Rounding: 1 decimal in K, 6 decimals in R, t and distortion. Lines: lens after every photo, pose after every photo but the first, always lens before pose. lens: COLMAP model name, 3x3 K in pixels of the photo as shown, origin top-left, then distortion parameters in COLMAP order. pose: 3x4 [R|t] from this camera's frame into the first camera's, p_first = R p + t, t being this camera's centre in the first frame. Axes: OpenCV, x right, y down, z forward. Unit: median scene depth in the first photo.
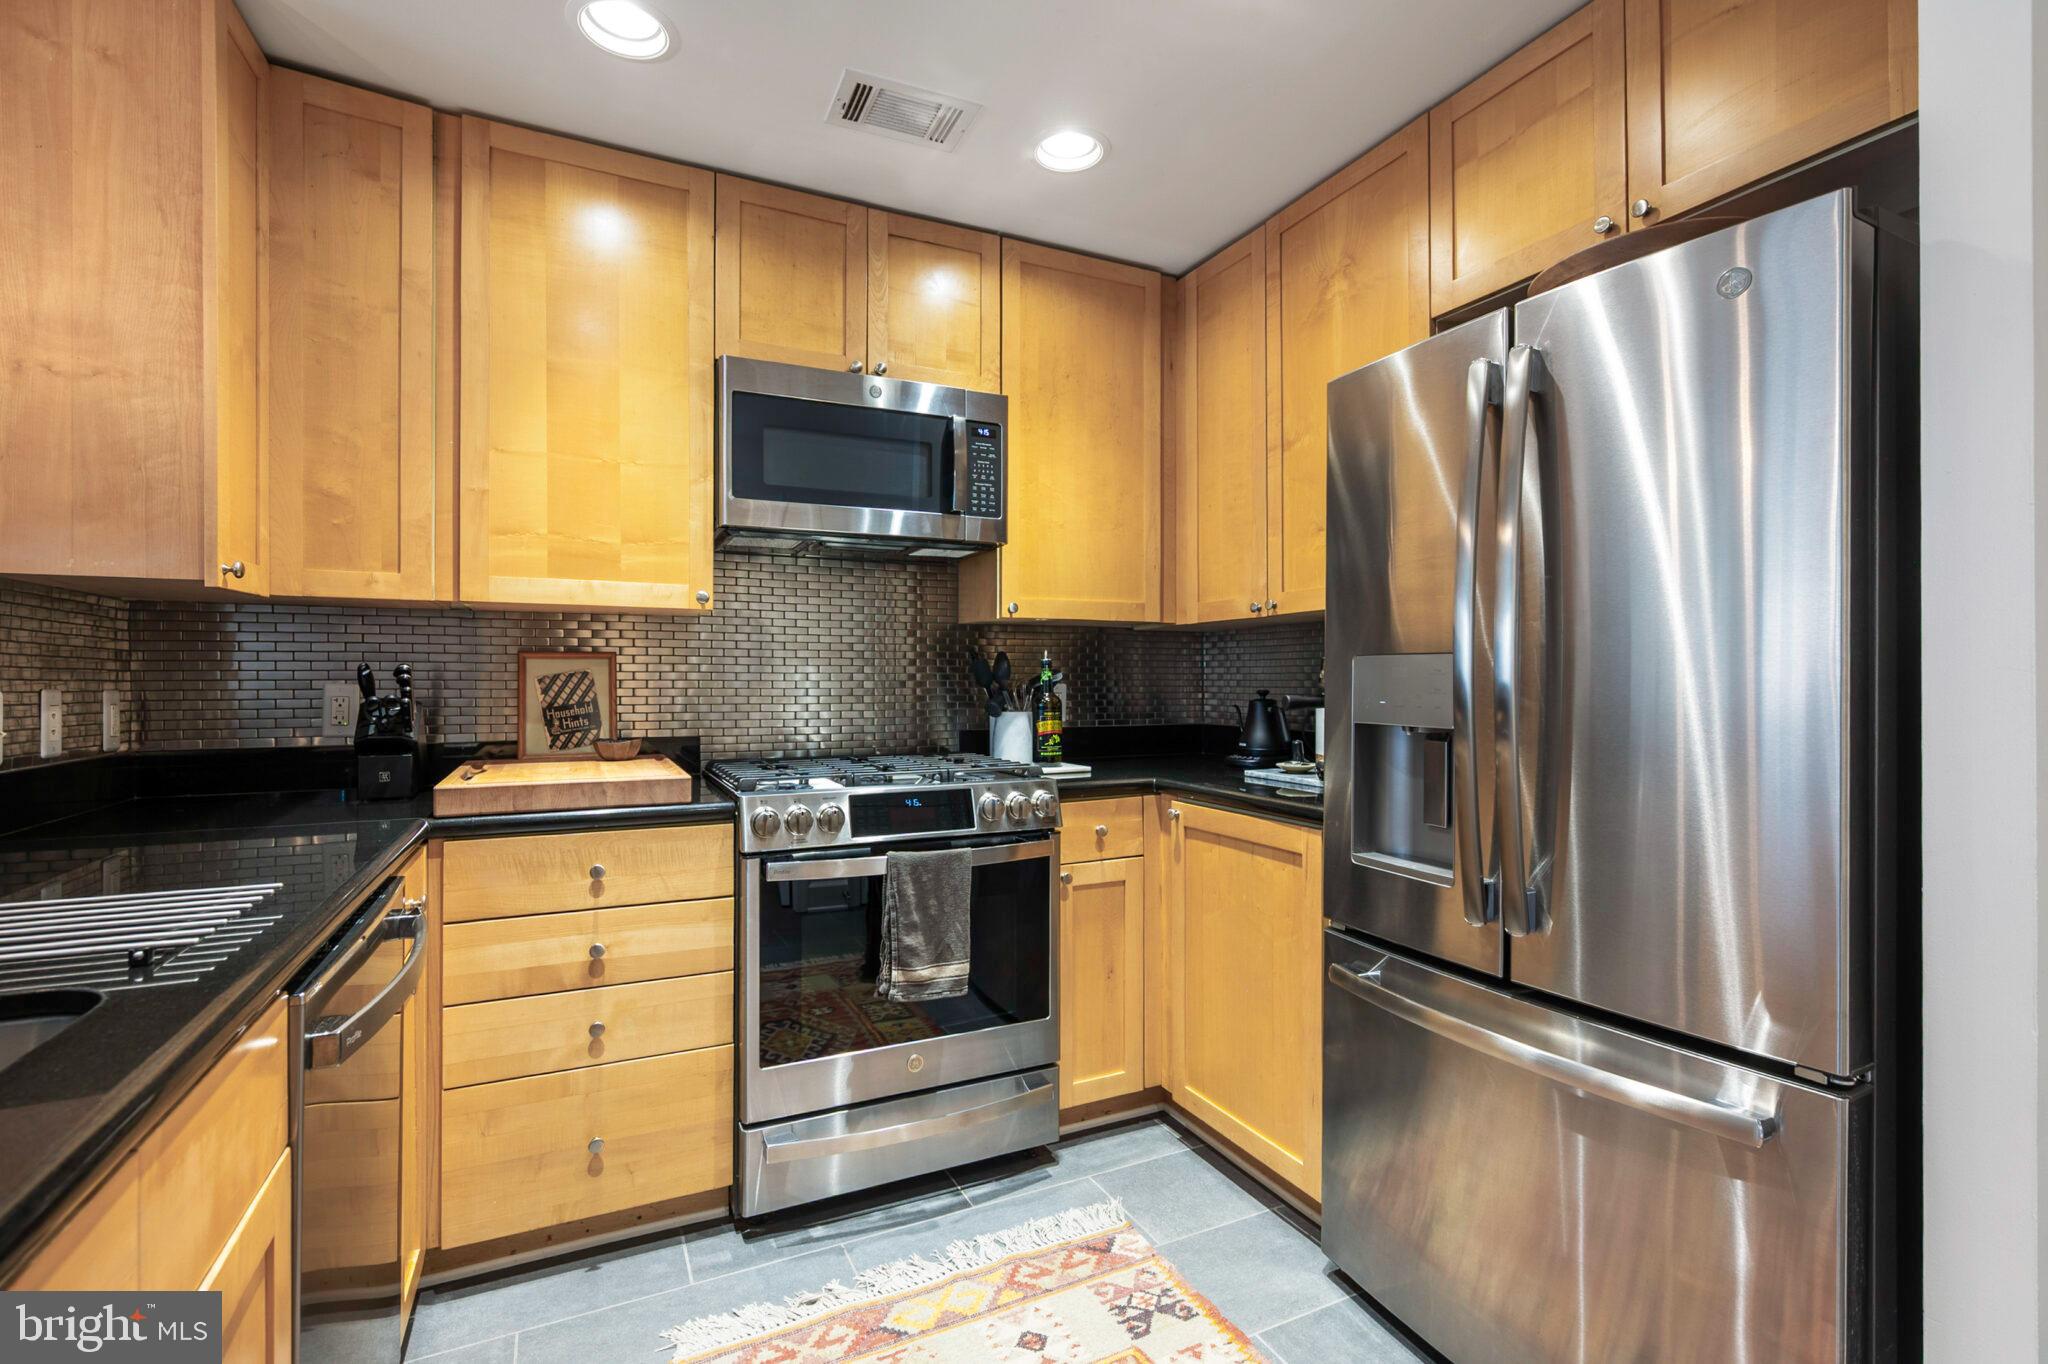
lens RADIAL K [[925.2, 0, 1021.7], [0, 925.2, 675.1], [0, 0, 1]] dist [-0.000413, 0.000645]
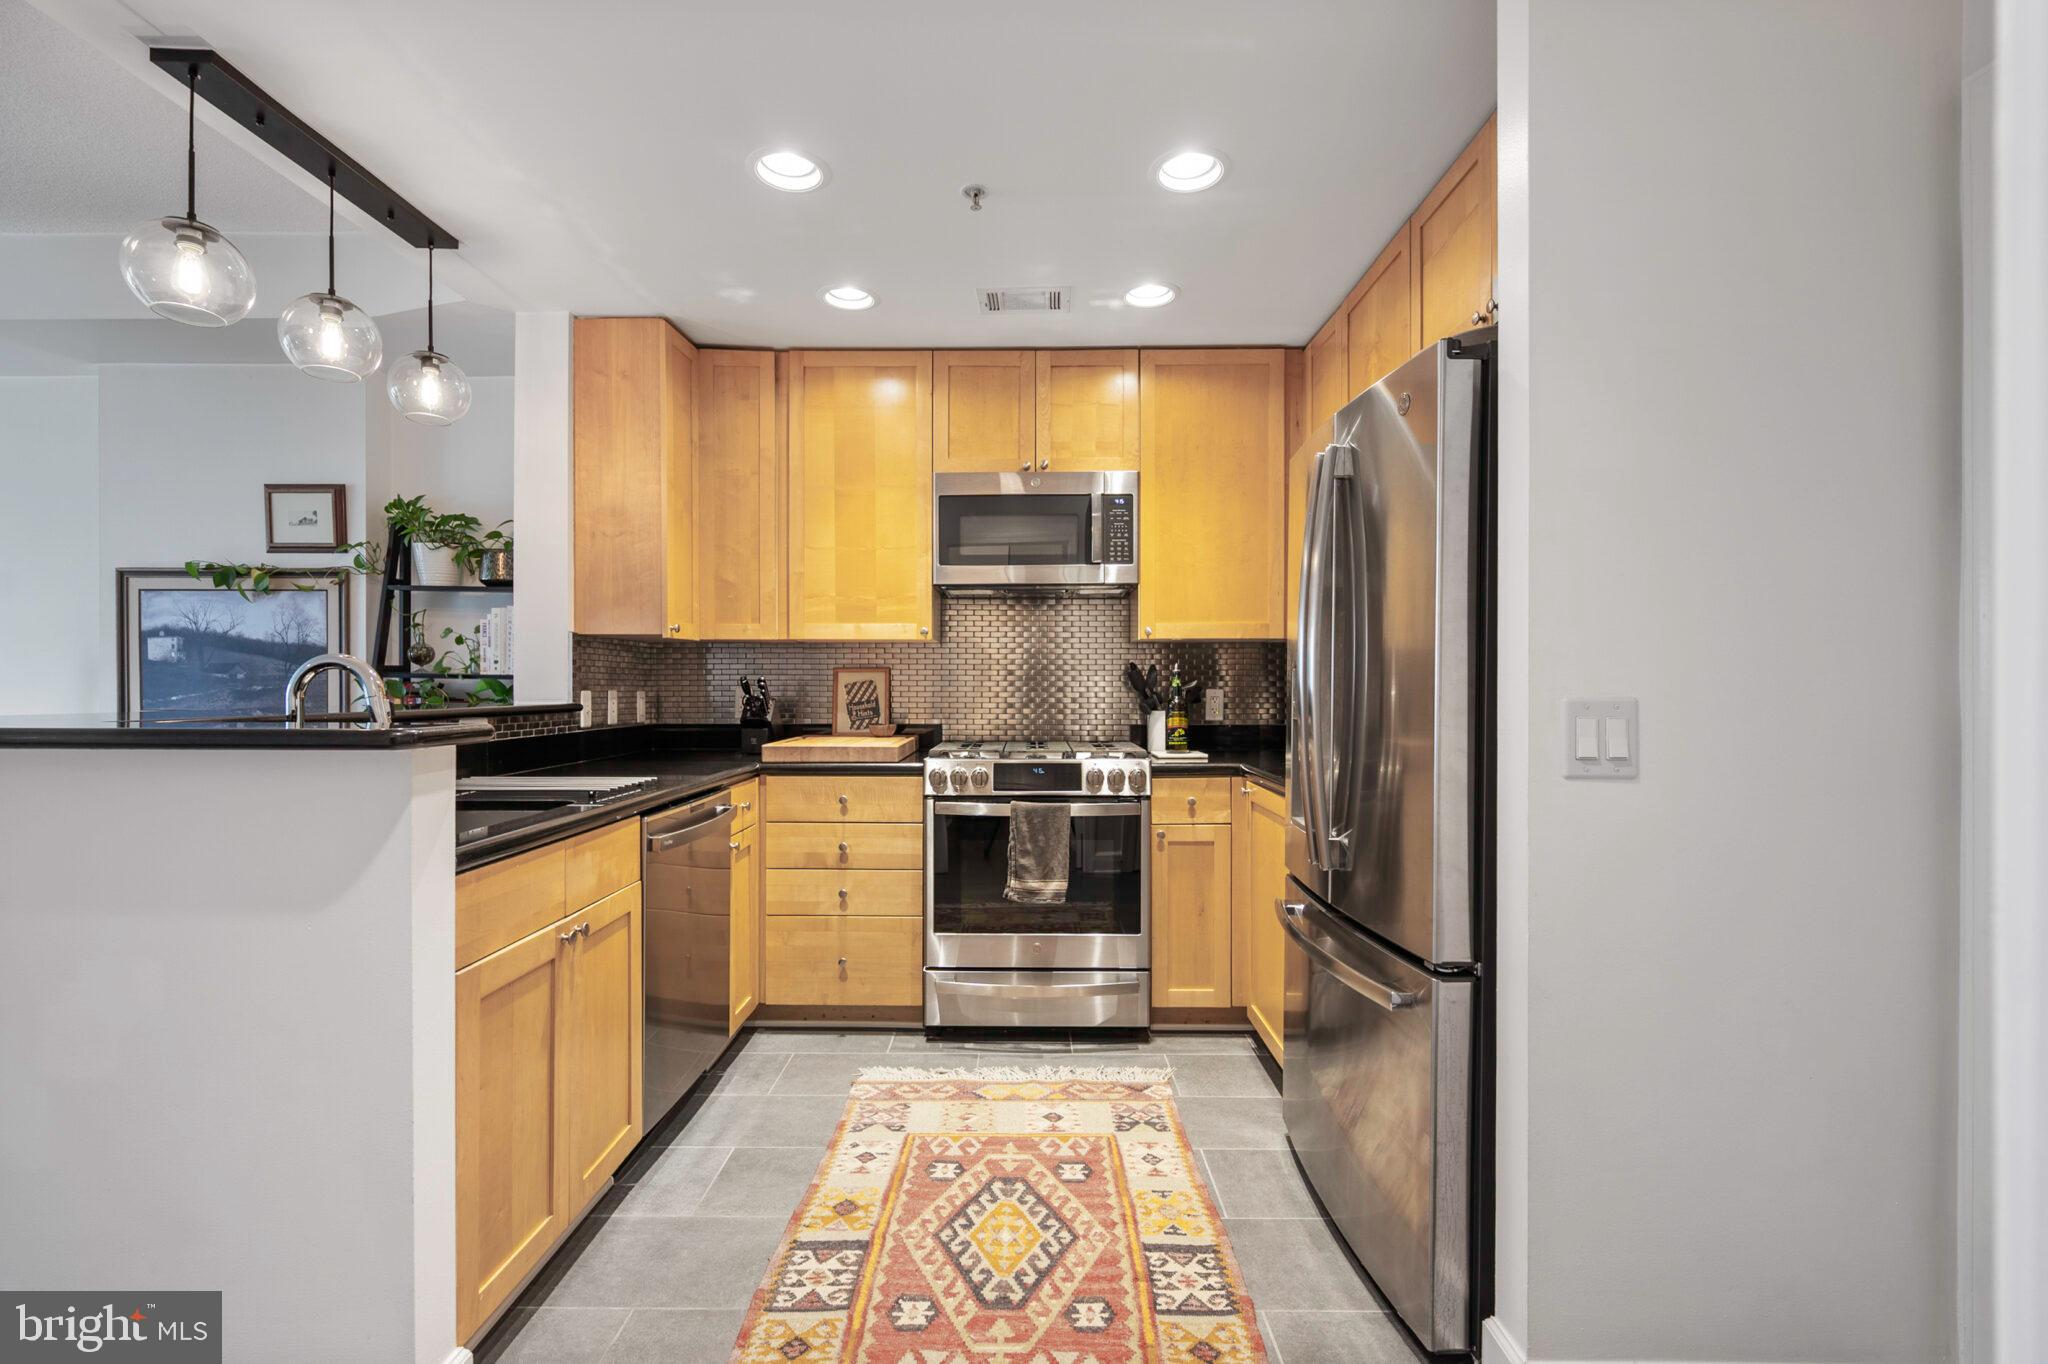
lens RADIAL K [[906.5, 0, 1018.6], [0, 906.5, 686.5], [0, 0, 1]] dist [0.010264, 0.000134]
pose [[0.894004, 0.002149, -0.448053, 0.507359], [0.000736, 0.999980, 0.006263, -0.003279], [0.448058, -0.005929, 0.893985, -0.295513]]
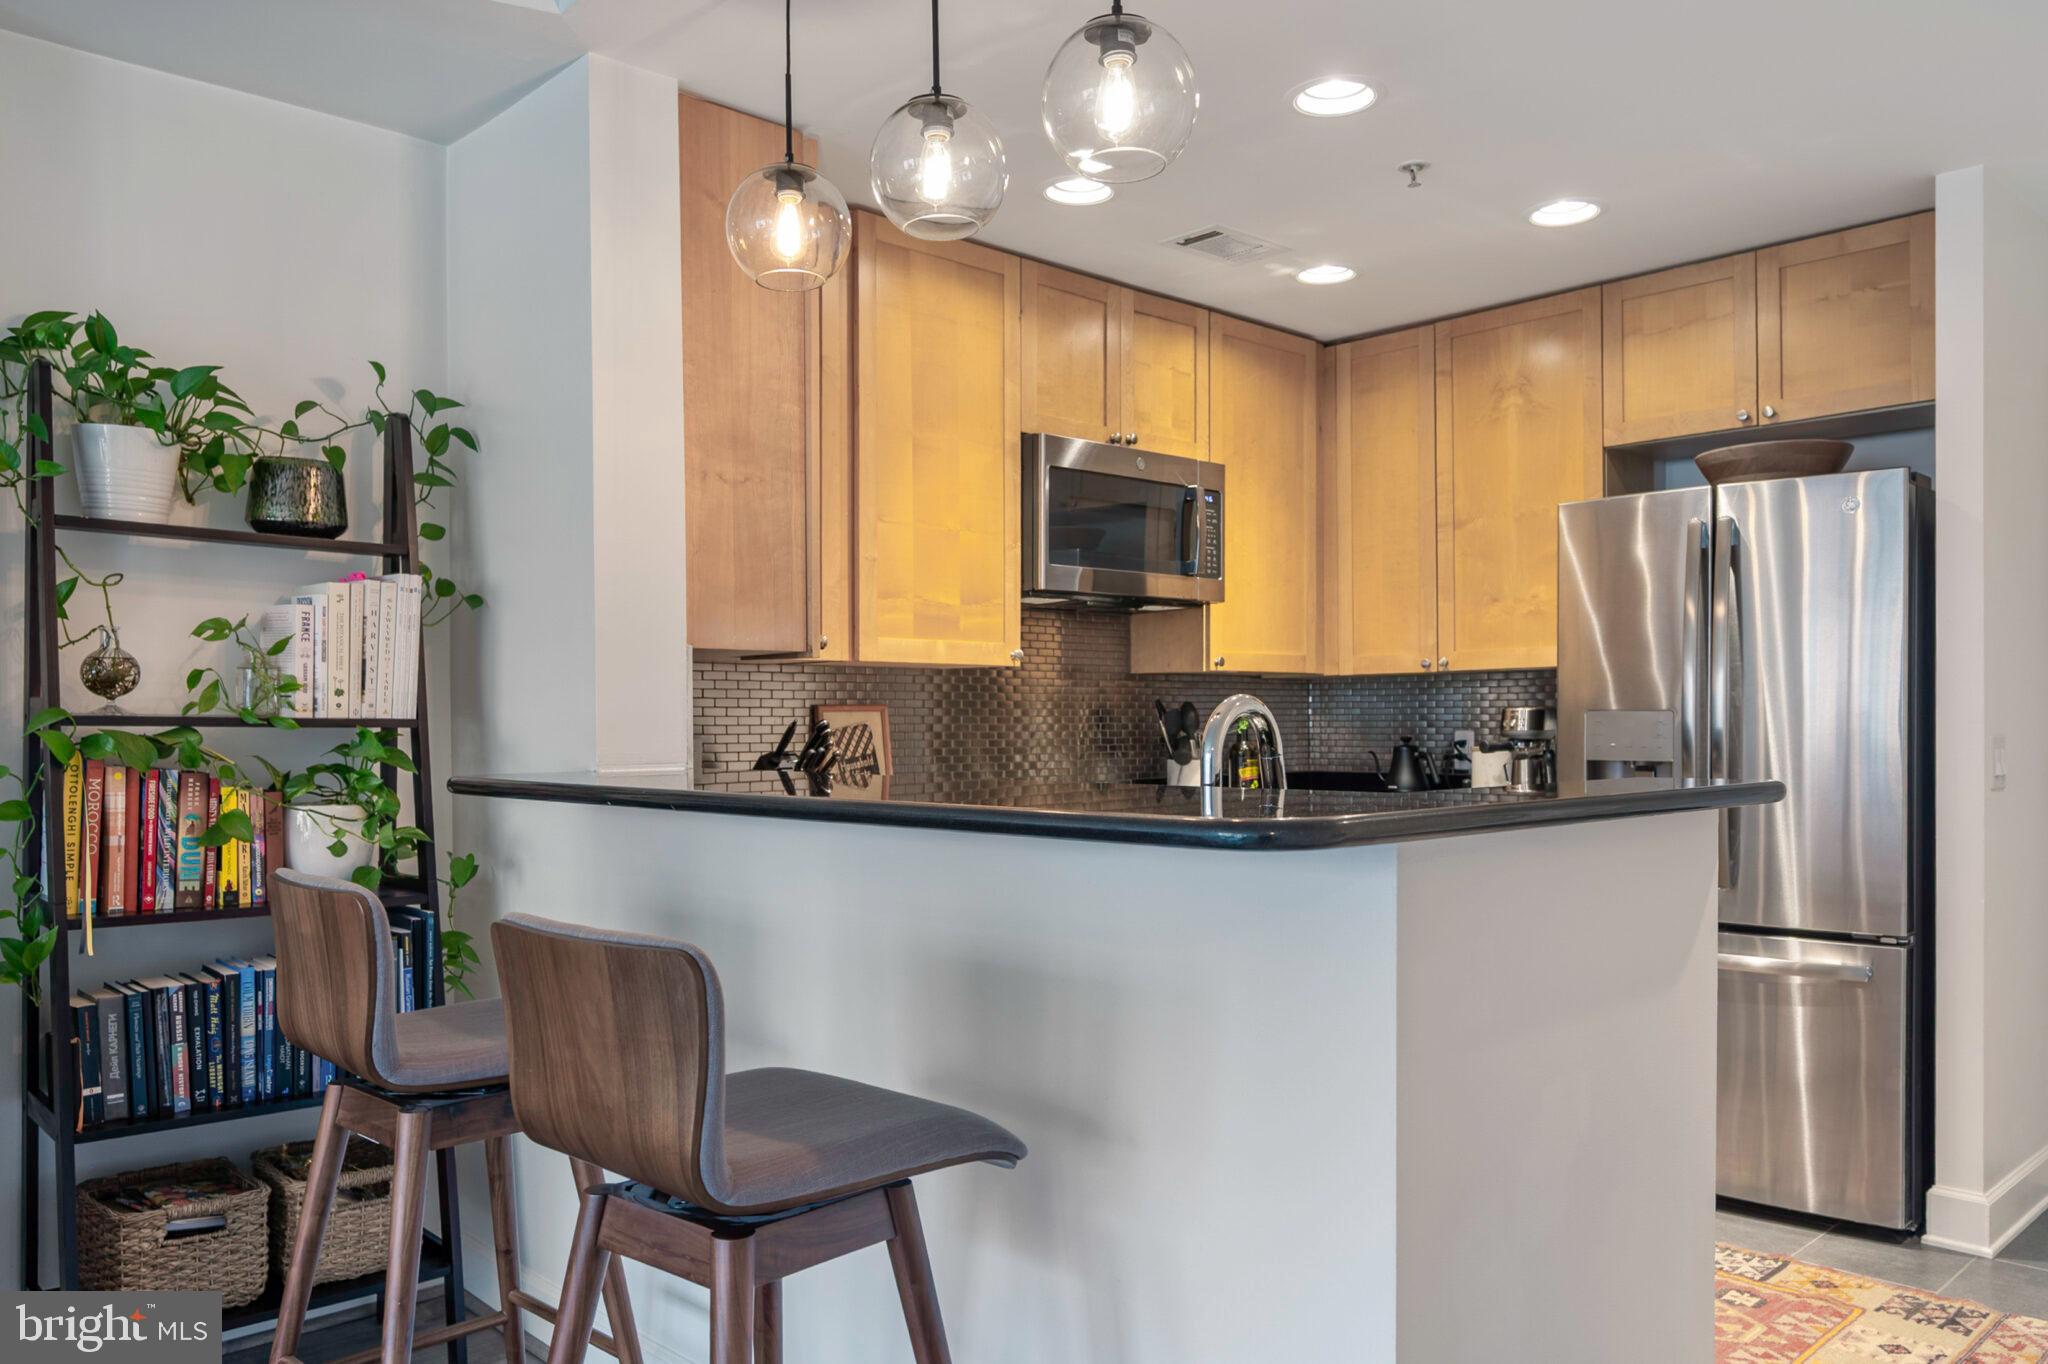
lens RADIAL K [[1549.2, 0, 1043.6], [0, 1549.2, 729.5], [0, 0, 1]] dist [0.007566, 0.012082]
pose [[0.945484, -0.006958, 0.325593, -0.981780], [0.003577, 0.999933, 0.010983, -0.018657], [-0.325648, -0.009220, 0.945446, -0.777282]]
